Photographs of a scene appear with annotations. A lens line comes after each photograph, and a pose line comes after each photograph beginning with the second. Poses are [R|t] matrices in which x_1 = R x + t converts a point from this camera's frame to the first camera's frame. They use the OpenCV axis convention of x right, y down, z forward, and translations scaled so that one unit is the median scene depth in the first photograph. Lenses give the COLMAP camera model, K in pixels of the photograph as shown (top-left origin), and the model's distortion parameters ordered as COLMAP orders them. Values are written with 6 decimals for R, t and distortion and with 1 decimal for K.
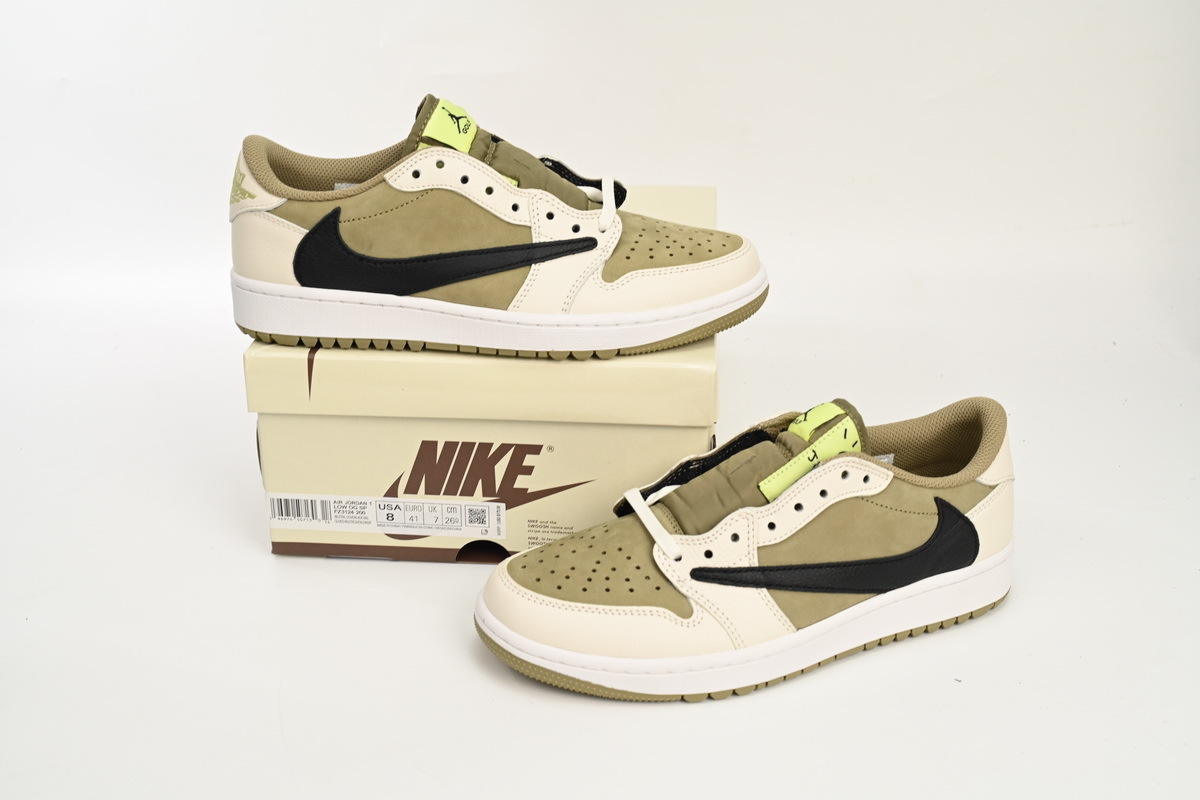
lens RADIAL K [[1336.0, 0, 600.0], [0, 1336.0, 400.0], [0, 0, 1]] dist [0.004190, 0.001645]
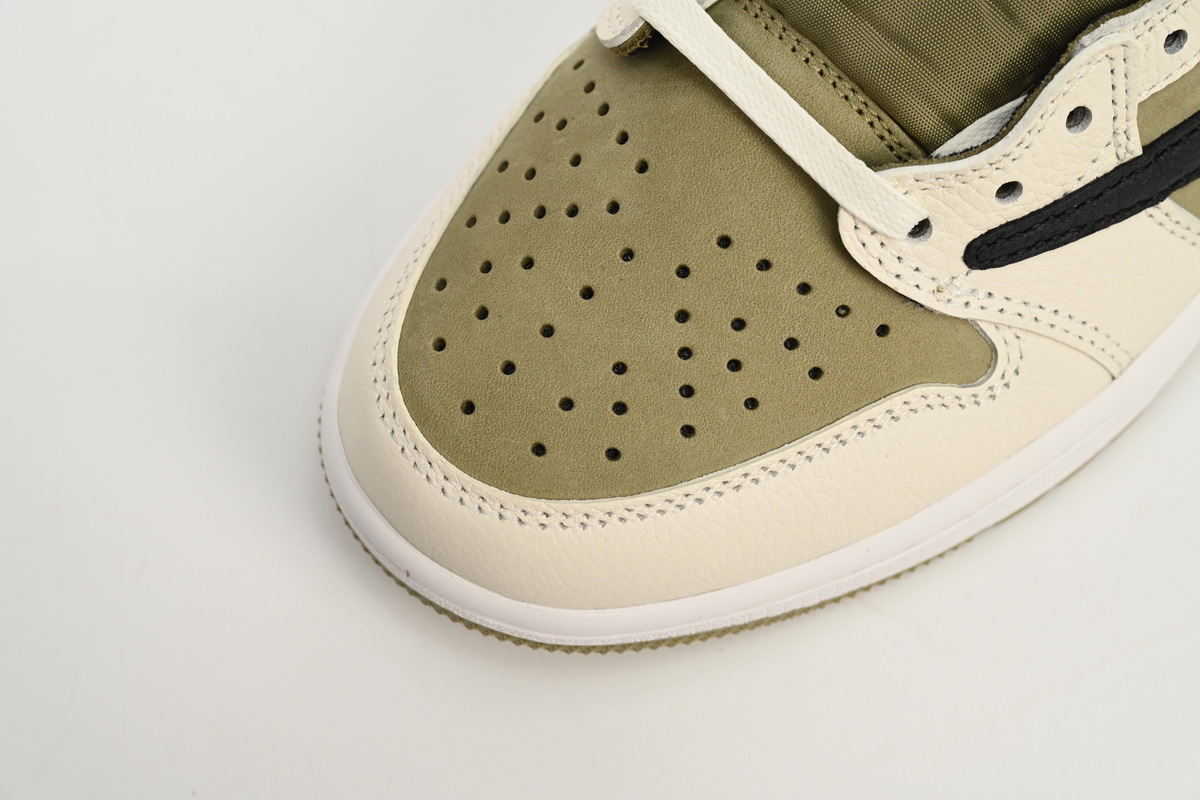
lens RADIAL K [[2144.2, 0, 600.0], [0, 2144.2, 400.0], [0, 0, 1]] dist [-0.010770, -0.111778]
pose [[0.910703, -0.401186, 0.098335, -0.077082], [0.202325, 0.640802, 0.740566, -0.247266], [-0.360118, -0.654540, 0.664750, 0.644472]]
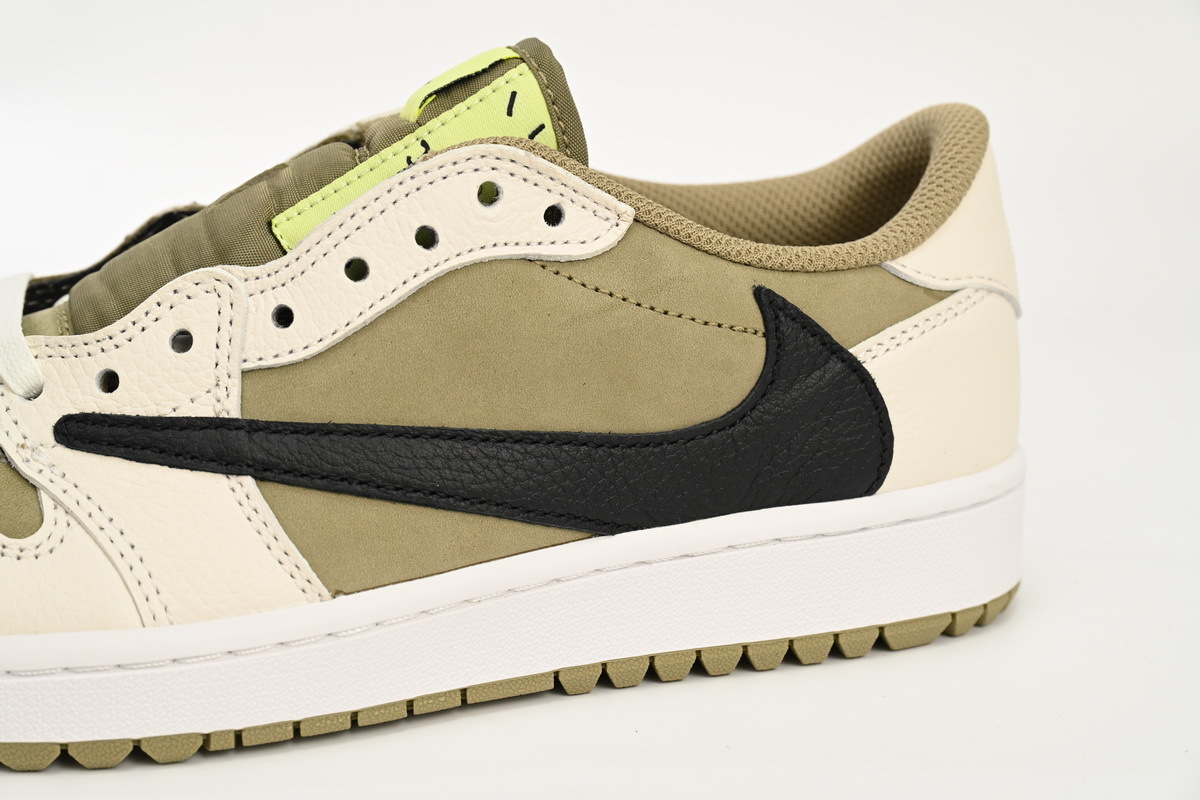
lens RADIAL K [[2164.0, 0, 600.0], [0, 2164.0, 400.0], [0, 0, 1]] dist [-0.019503, -0.060554]
pose [[0.994620, 0.028715, -0.099535, 0.273161], [-0.042864, 0.988784, -0.143071, 0.197033], [0.094310, 0.146567, 0.984695, 0.403656]]
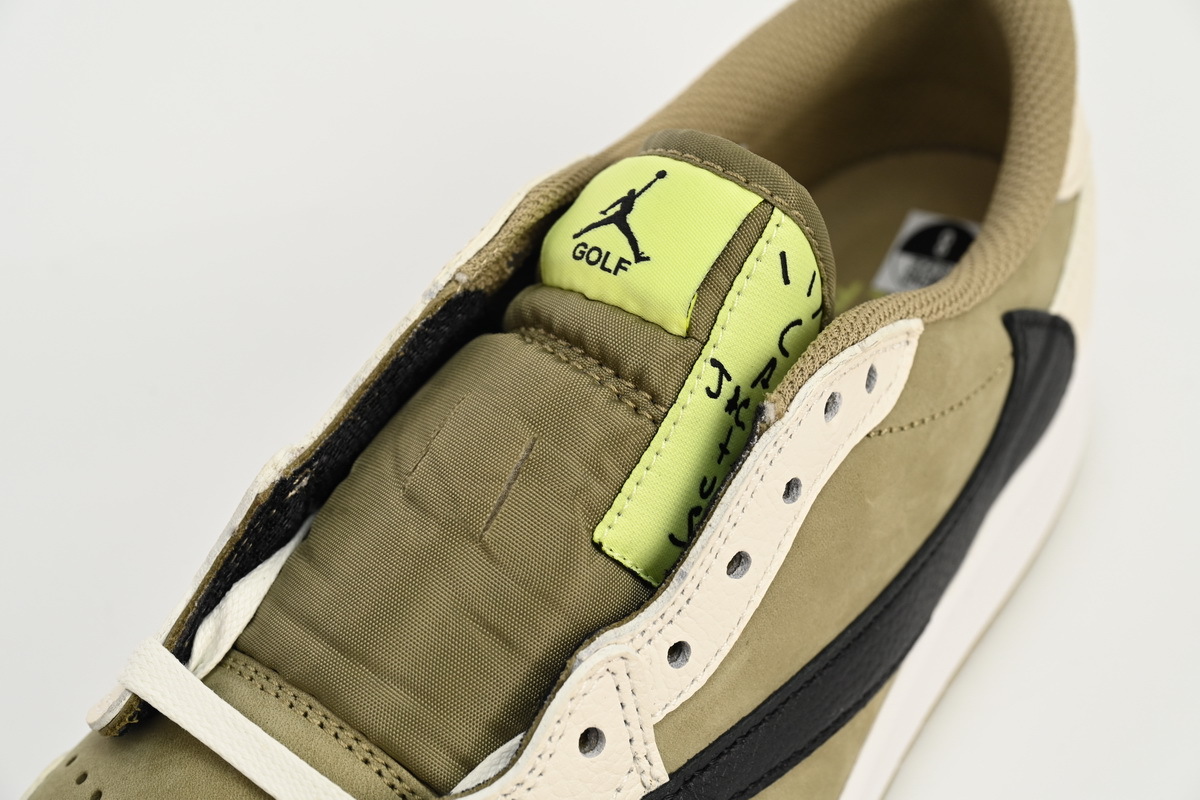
lens RADIAL K [[2448.9, 0, 600.0], [0, 2448.9, 400.0], [0, 0, 1]] dist [0.019868, -0.077242]
pose [[0.834929, -0.392835, 0.385453, -0.079661], [0.196292, 0.866863, 0.458276, -0.214101], [-0.514162, -0.306967, 0.800880, 0.563266]]
